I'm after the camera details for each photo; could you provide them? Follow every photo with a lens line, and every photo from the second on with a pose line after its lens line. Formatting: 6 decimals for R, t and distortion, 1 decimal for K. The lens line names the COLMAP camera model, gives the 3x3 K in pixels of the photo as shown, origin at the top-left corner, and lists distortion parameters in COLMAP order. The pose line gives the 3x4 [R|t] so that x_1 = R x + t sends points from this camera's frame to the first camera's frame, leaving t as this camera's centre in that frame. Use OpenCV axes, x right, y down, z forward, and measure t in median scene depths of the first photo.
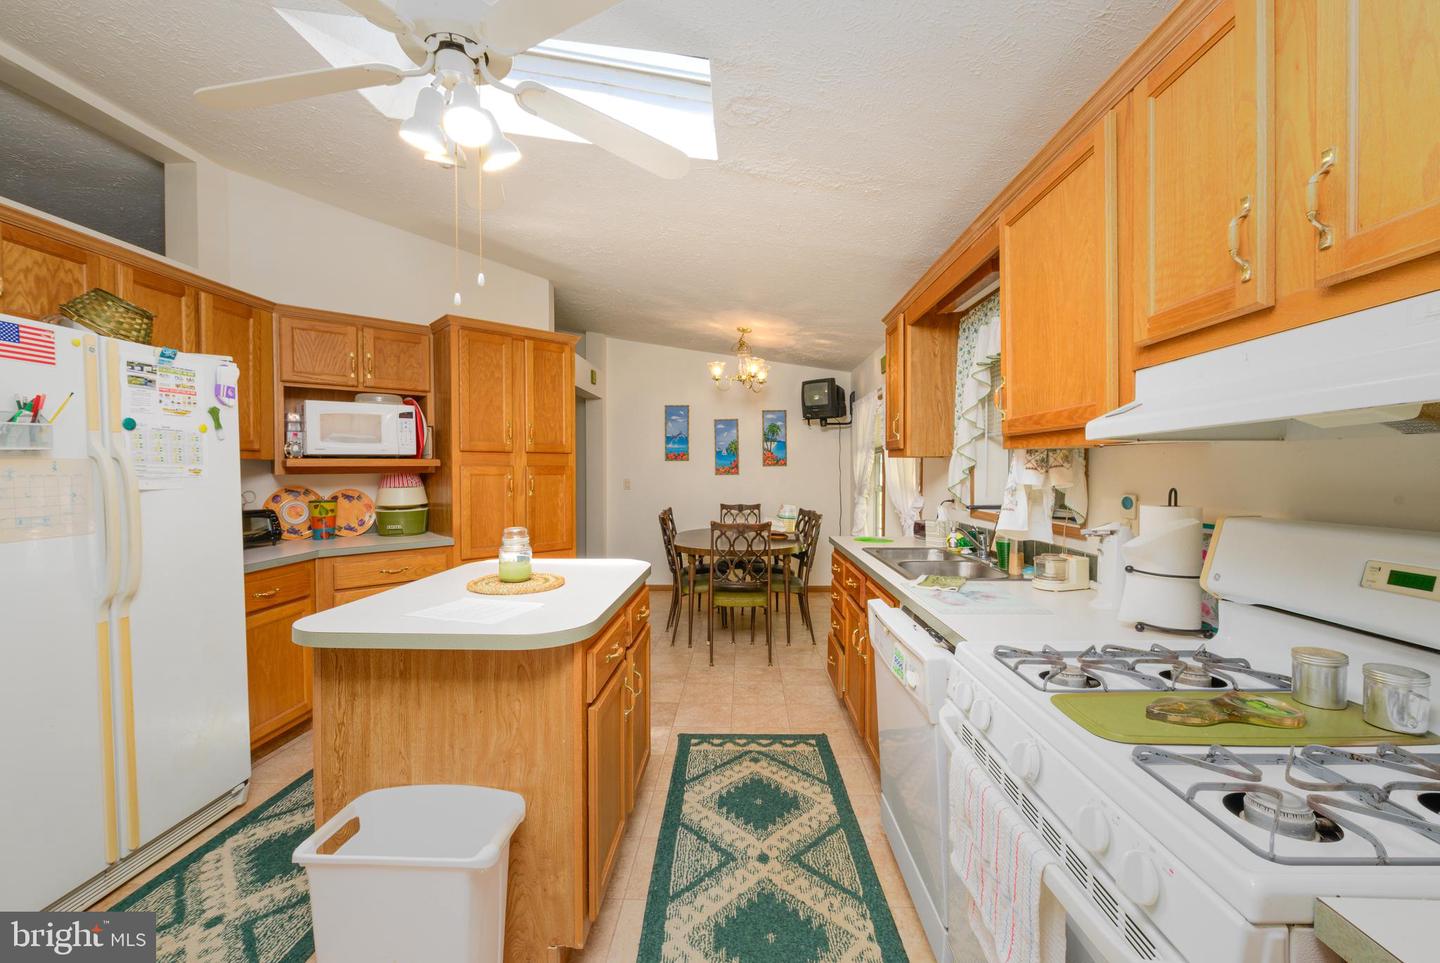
lens RADIAL K [[623.8, 0, 720.0], [0, 623.8, 481.5], [0, 0, 1]] dist [-0.000649, -0.000110]
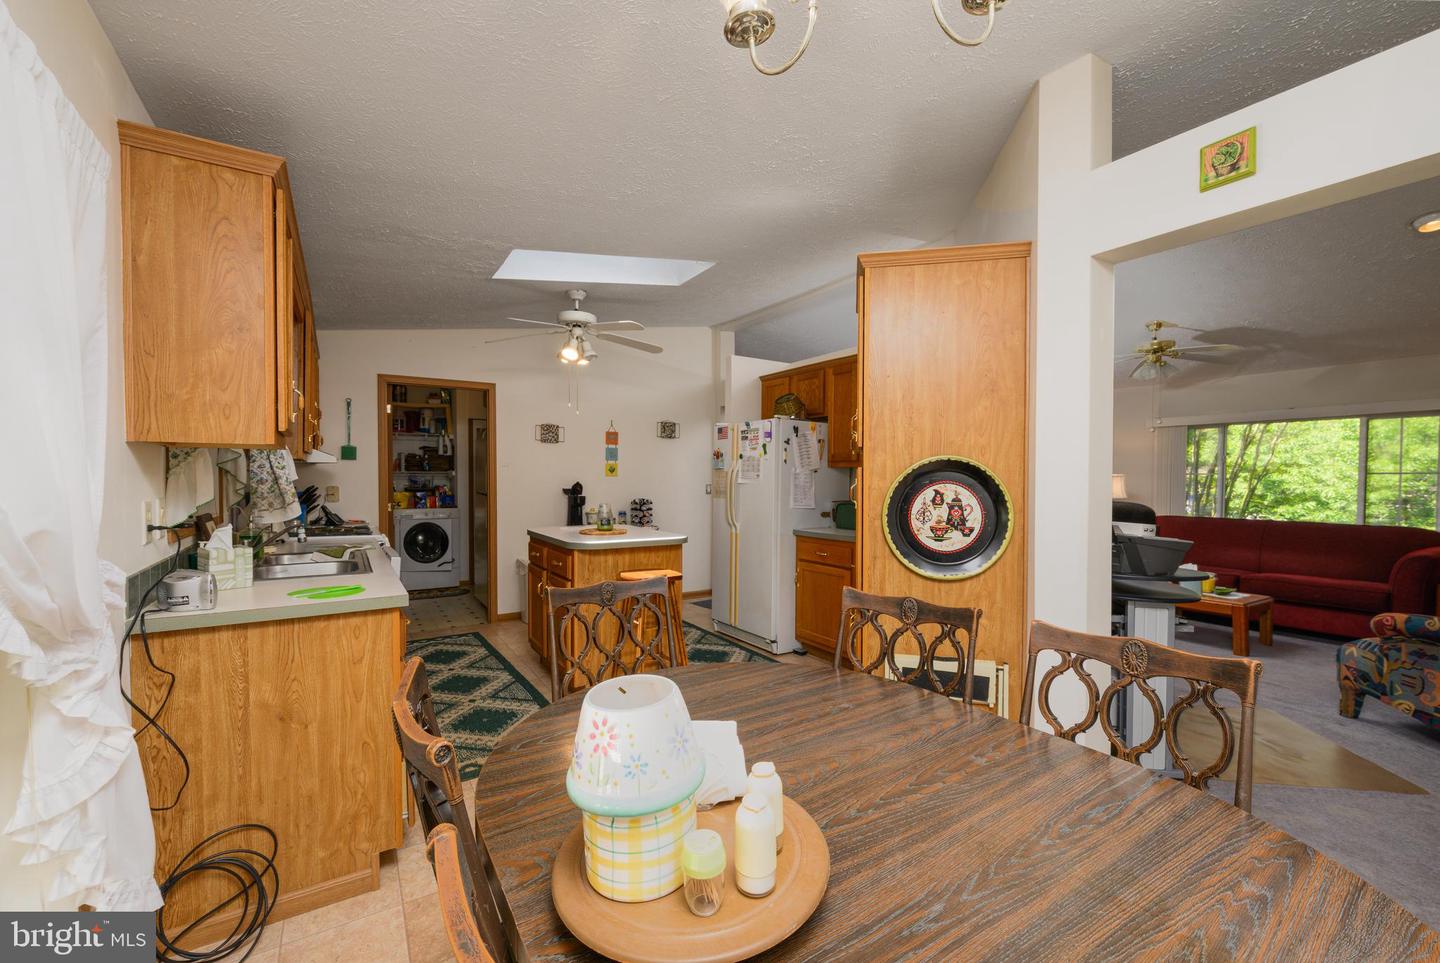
lens RADIAL K [[597.7, 0, 720.0], [0, 597.7, 481.5], [0, 0, 1]] dist [-0.000042, 0.000015]
pose [[-0.831285, 0.004480, -0.555828, 0.395750], [-0.008644, 0.999742, 0.020987, -0.036583], [0.555778, 0.022251, -0.831033, 2.612777]]
